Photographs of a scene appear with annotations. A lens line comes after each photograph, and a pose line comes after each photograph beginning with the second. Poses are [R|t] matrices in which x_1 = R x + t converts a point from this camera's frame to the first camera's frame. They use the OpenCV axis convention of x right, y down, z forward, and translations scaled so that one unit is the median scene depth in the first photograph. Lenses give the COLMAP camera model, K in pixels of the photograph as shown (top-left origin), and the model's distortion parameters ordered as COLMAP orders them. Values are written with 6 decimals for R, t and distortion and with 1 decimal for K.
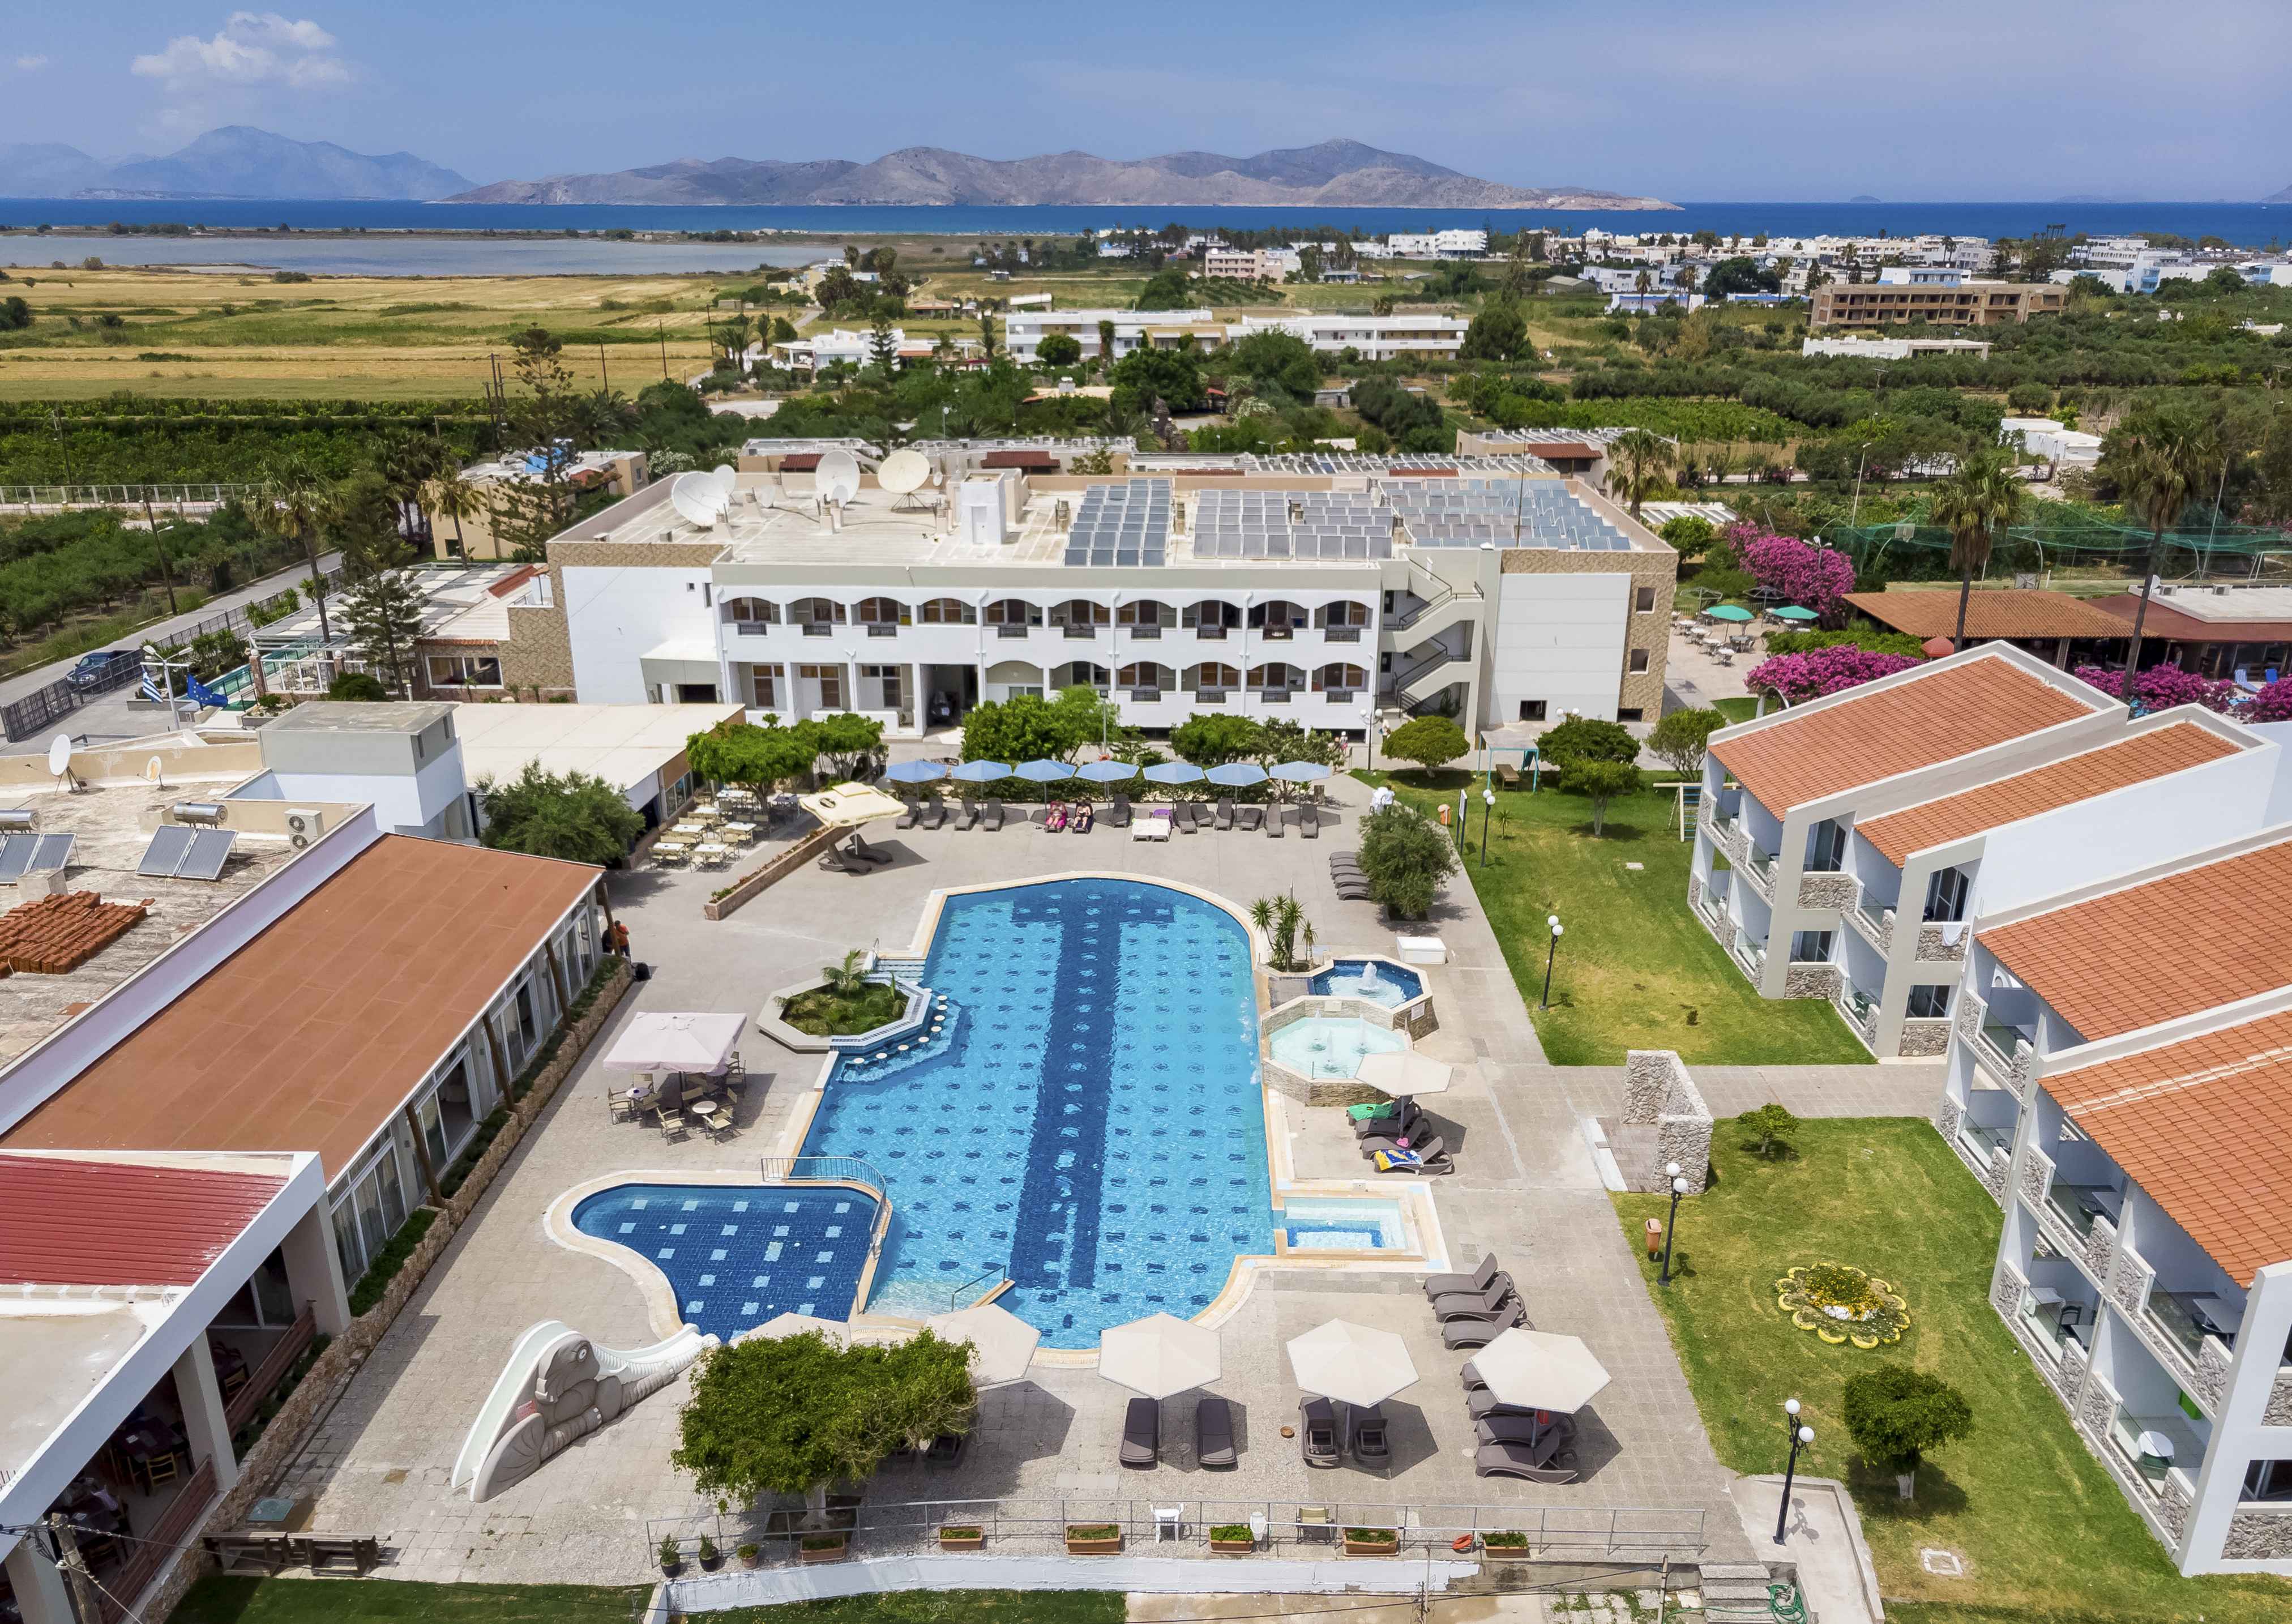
lens RADIAL K [[1690.4, 0, 1150.5], [0, 1690.4, 850.9], [0, 0, 1]] dist [0.004367, -0.012022]
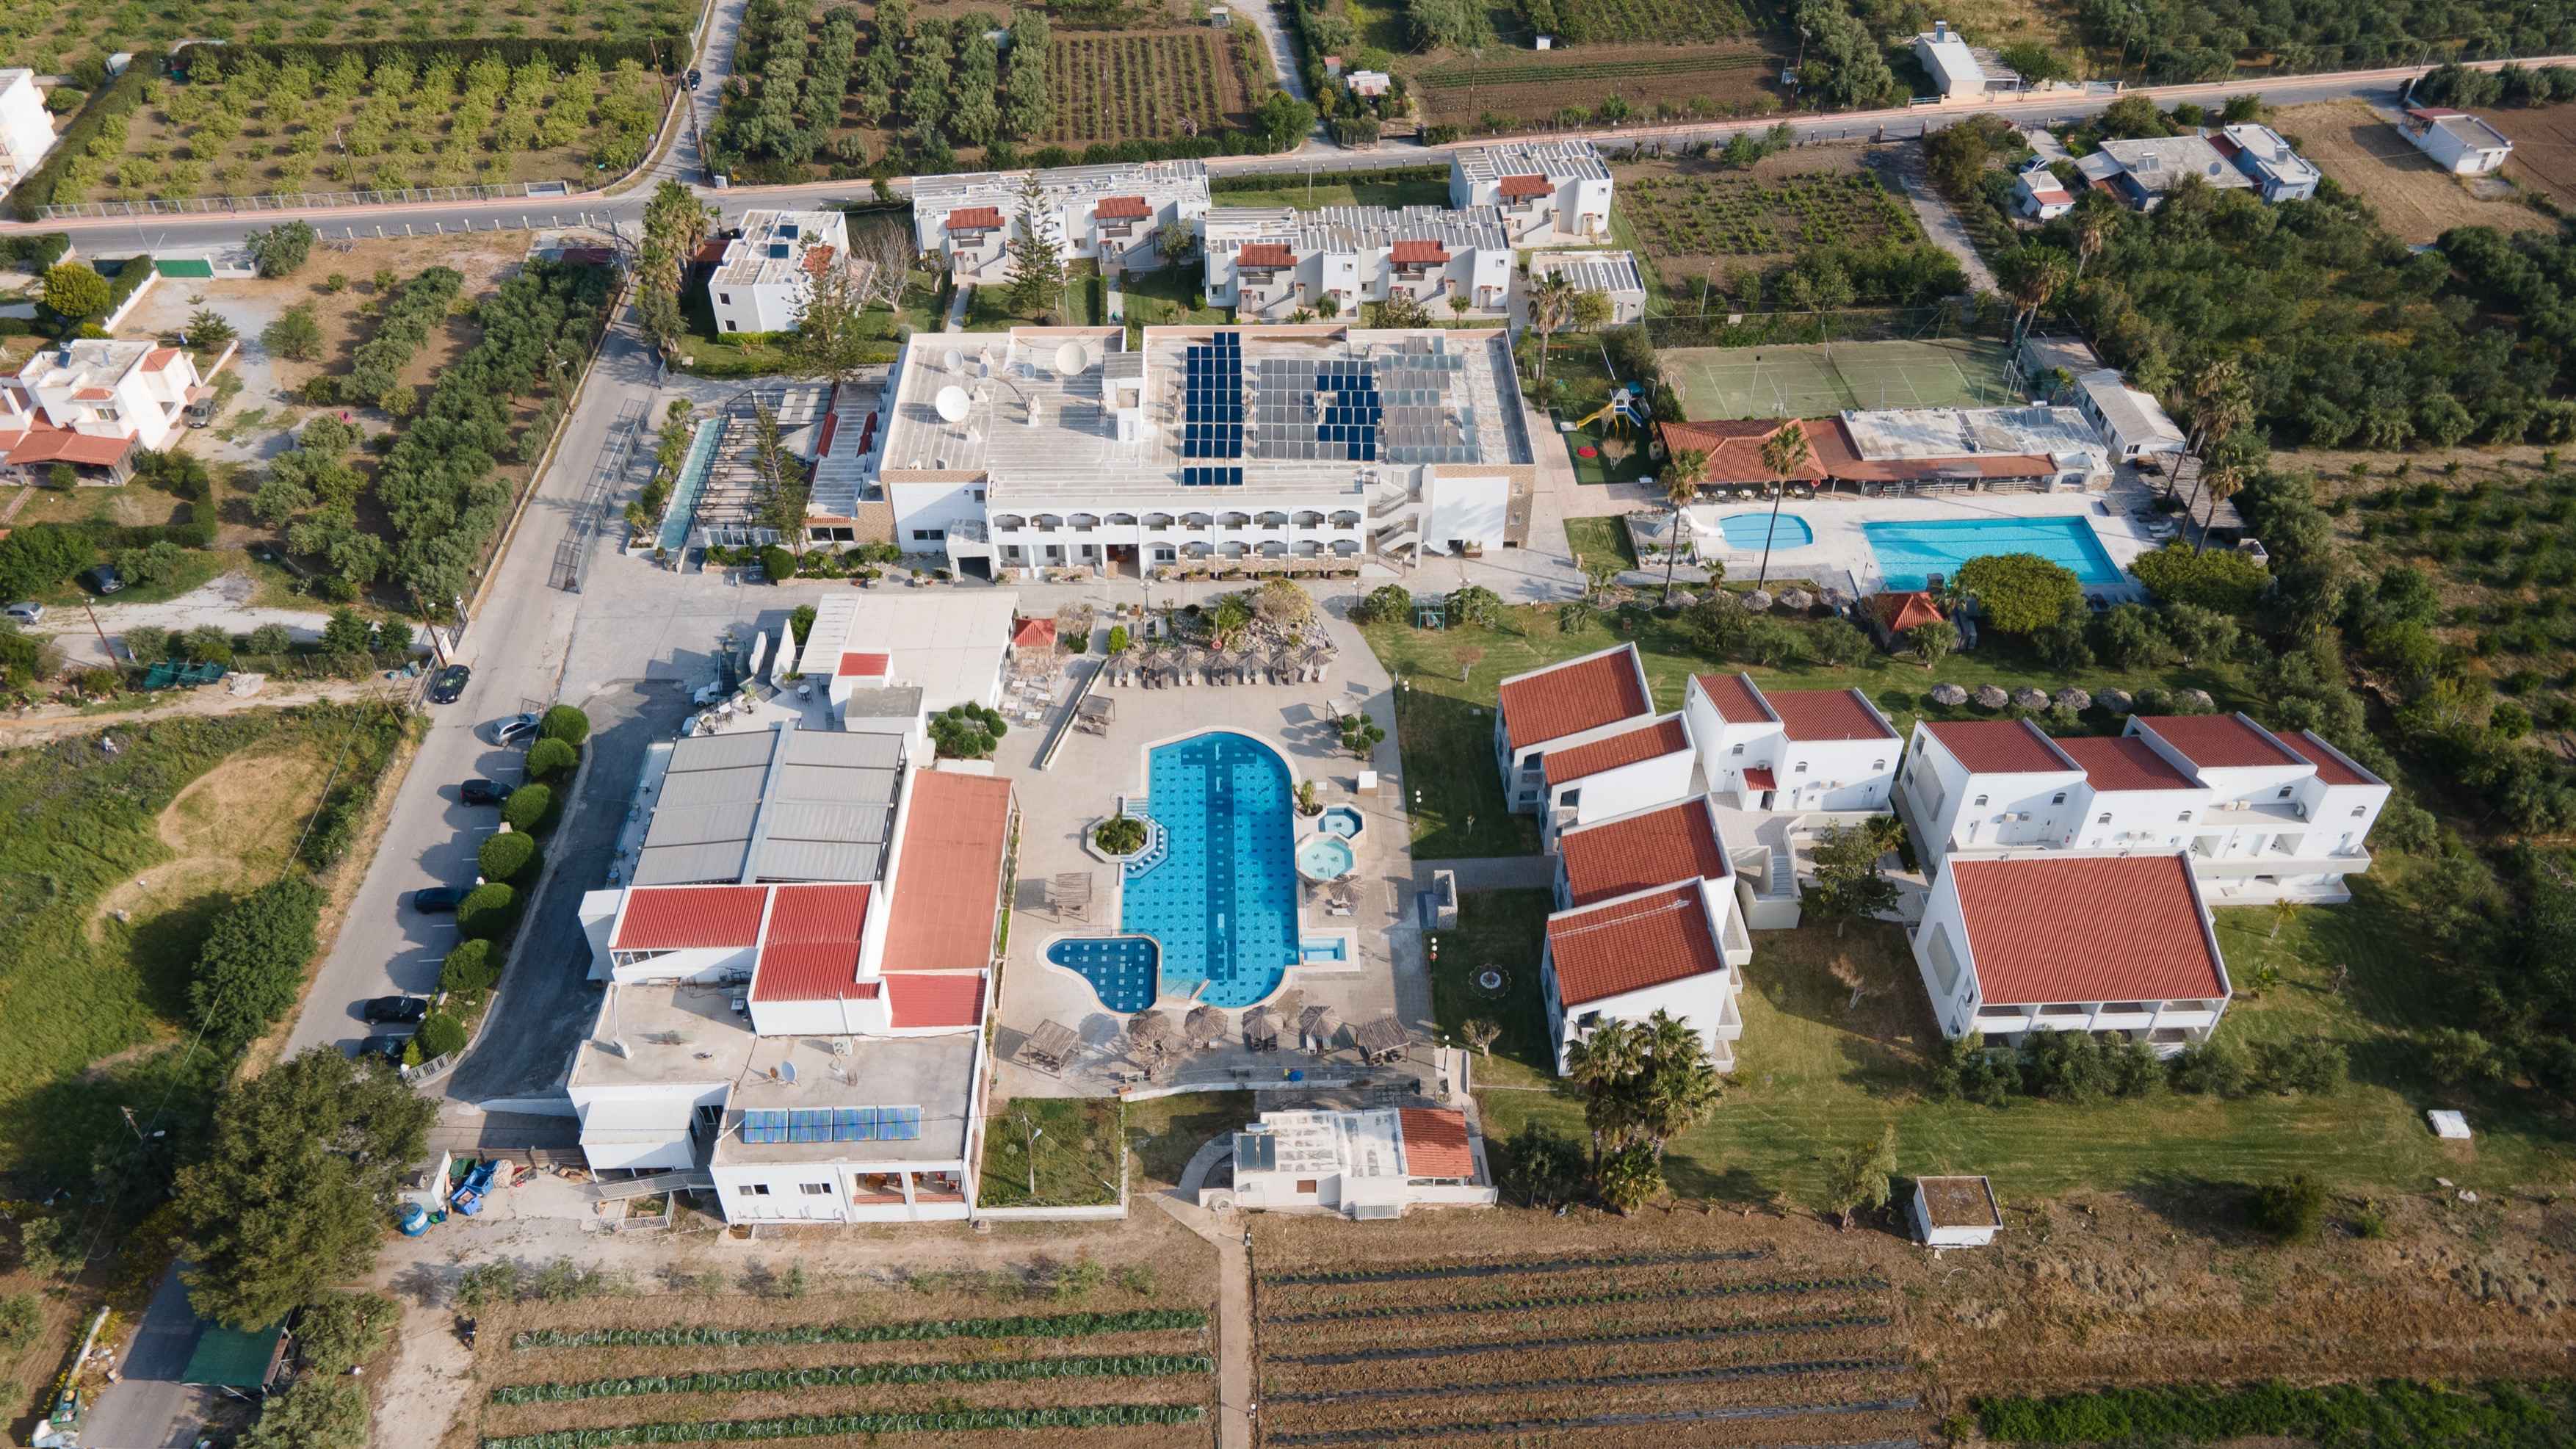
lens RADIAL K [[1913.2, 0, 1284.6], [0, 1913.2, 726.1], [0, 0, 1]] dist [0.003052, 0.000051]
pose [[0.998838, -0.024927, 0.041241, -0.036936], [0.007989, 0.929630, 0.368408, -0.654038], [-0.047522, -0.367651, 0.928749, -0.911314]]
